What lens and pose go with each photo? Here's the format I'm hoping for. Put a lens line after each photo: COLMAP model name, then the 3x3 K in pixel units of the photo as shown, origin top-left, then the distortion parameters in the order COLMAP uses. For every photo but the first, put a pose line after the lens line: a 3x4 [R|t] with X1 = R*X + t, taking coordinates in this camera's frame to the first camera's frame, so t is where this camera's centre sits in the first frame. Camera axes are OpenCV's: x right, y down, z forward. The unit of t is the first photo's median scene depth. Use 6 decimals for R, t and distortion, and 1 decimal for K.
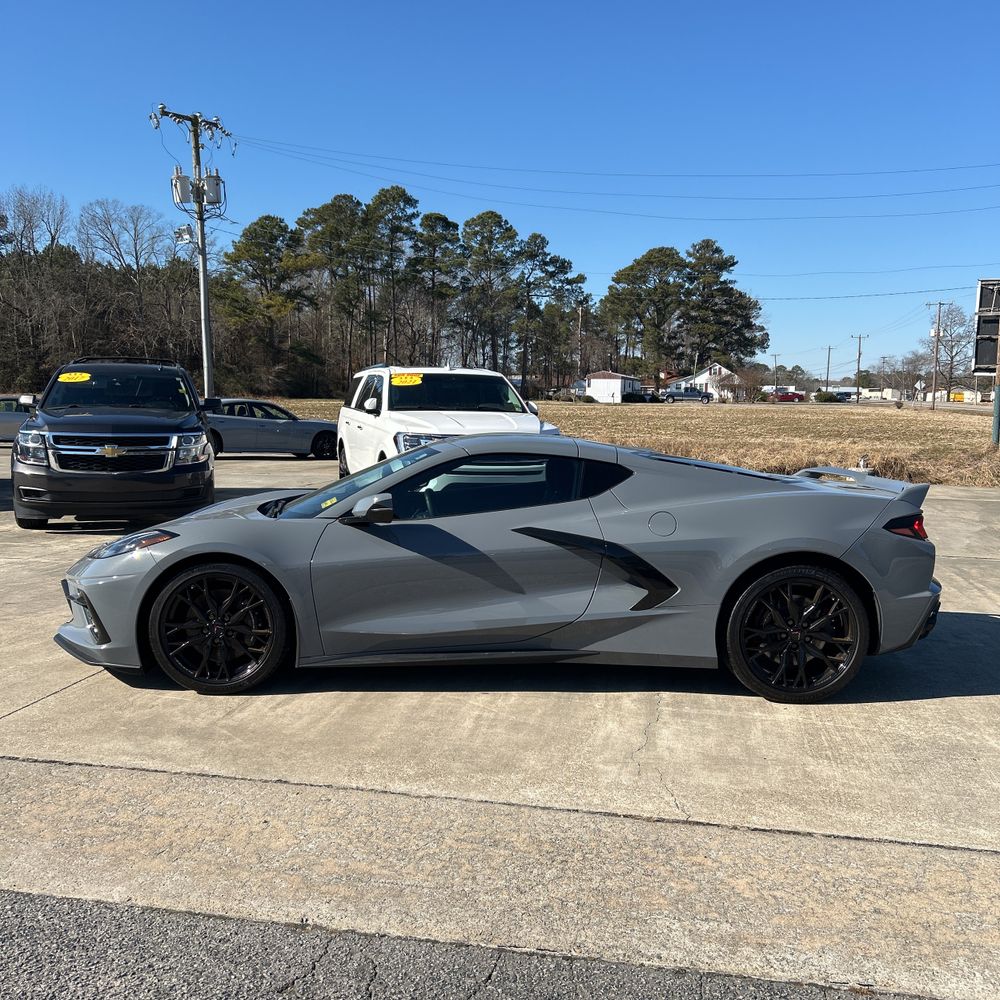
lens RADIAL K [[1003.7, 0, 508.2], [0, 1003.7, 480.6], [0, 0, 1]] dist [0.014457, 0.000000]
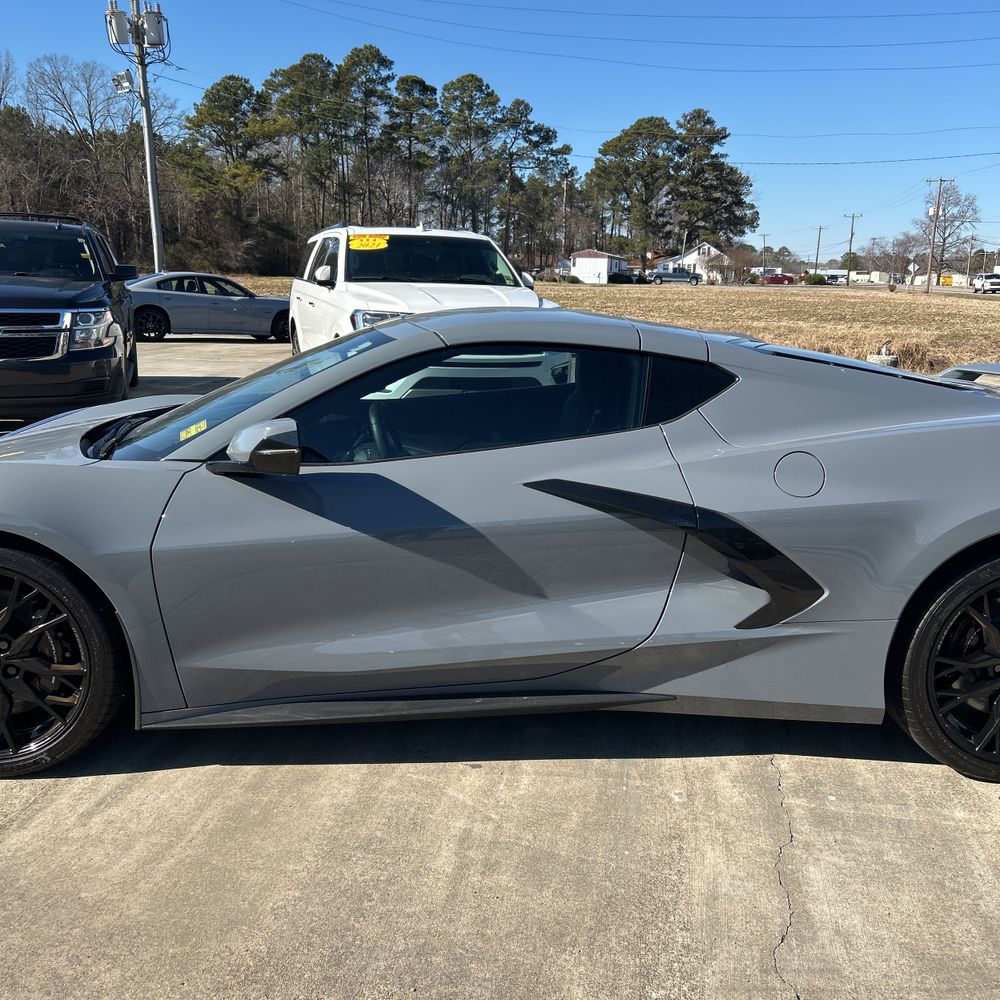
lens RADIAL K [[1003.7, 0, 514.5], [0, 1003.7, 504.6], [0, 0, 1]] dist [0.014457, 0.000000]
pose [[0.999663, 0.001689, 0.025920, -0.006239], [-0.005266, 0.990339, 0.138565, -0.006123], [-0.025435, -0.138655, 0.990014, 0.176966]]
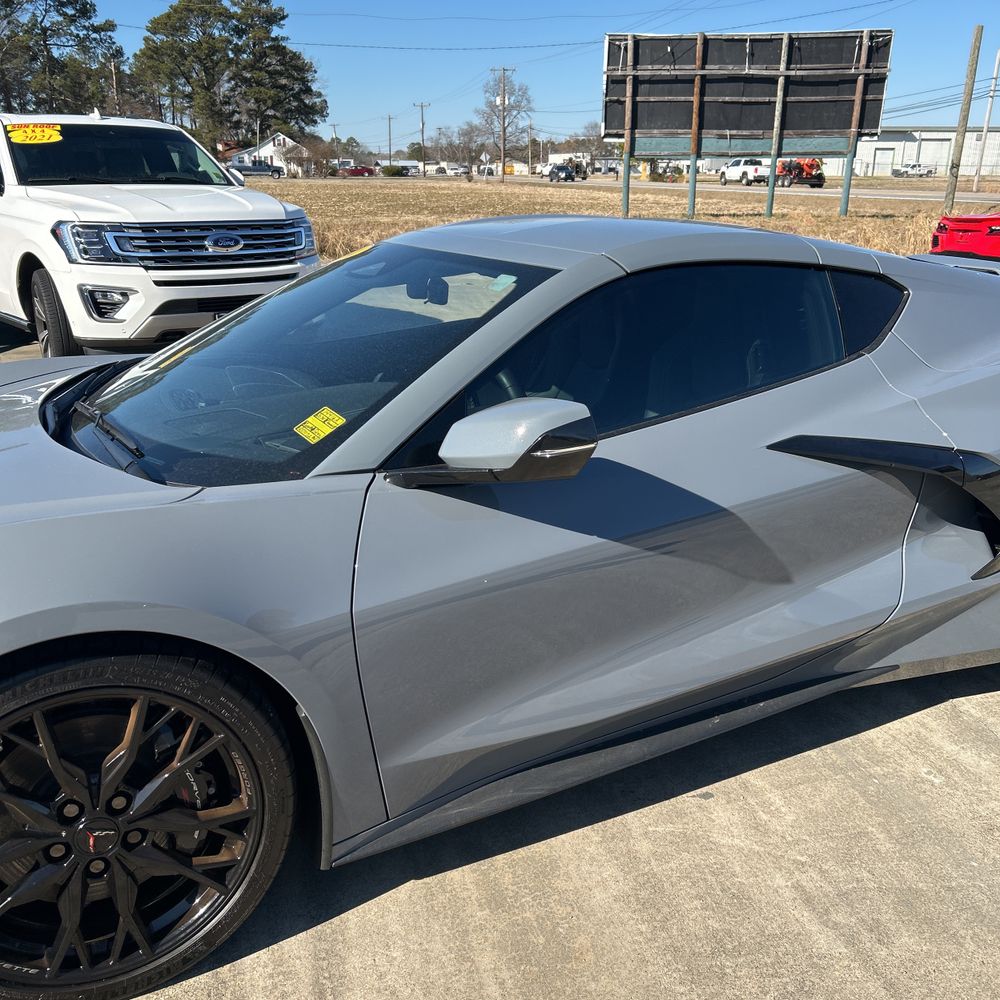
lens RADIAL K [[1003.7, 0, 502.0], [0, 1003.7, 509.9], [0, 0, 1]] dist [0.014457, 0.000000]
pose [[0.913251, -0.141723, 0.381953, -0.106361], [0.046547, 0.967700, 0.247770, -0.014605], [-0.404730, -0.208497, 0.890349, 0.254481]]
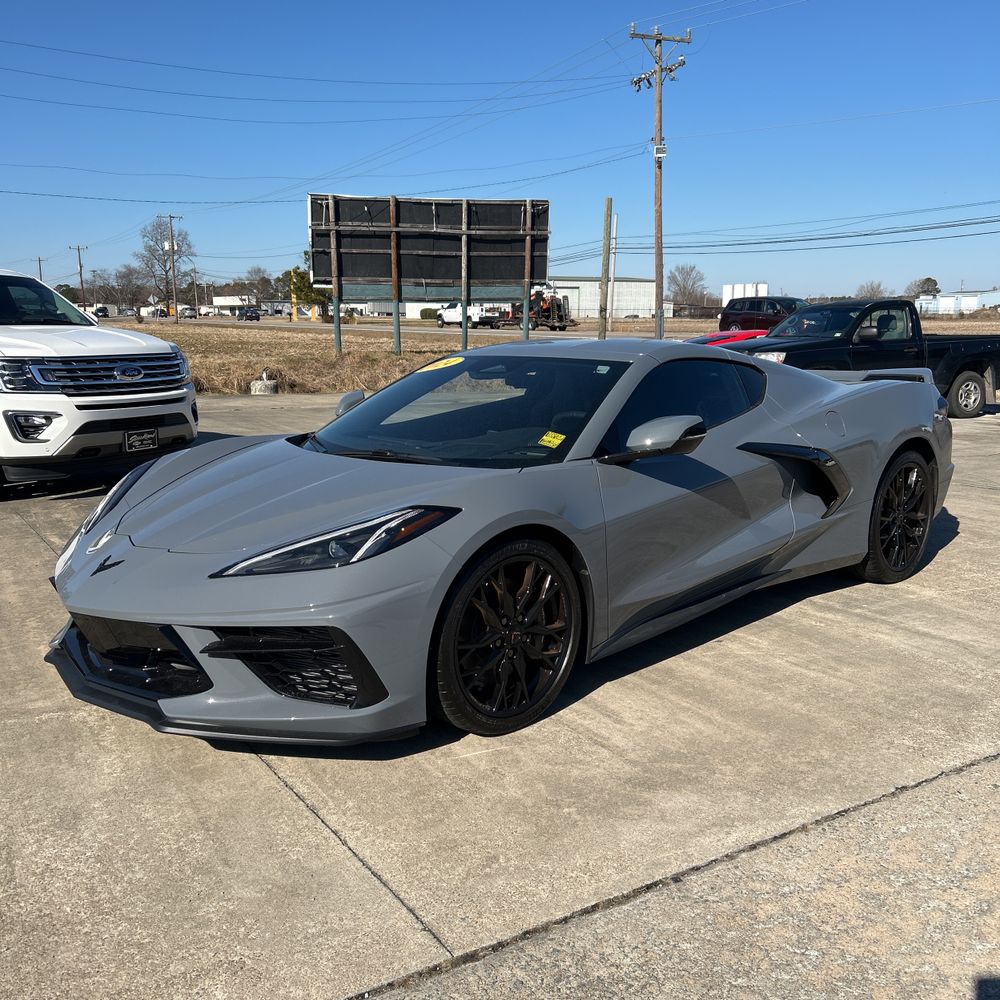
lens RADIAL K [[1003.7, 0, 509.2], [0, 1003.7, 501.1], [0, 0, 1]] dist [0.014457, 0.000000]
pose [[0.731852, -0.137969, 0.667351, -0.280236], [0.068893, 0.989253, 0.128967, -0.011718], [-0.677972, -0.048409, 0.733492, 0.194813]]
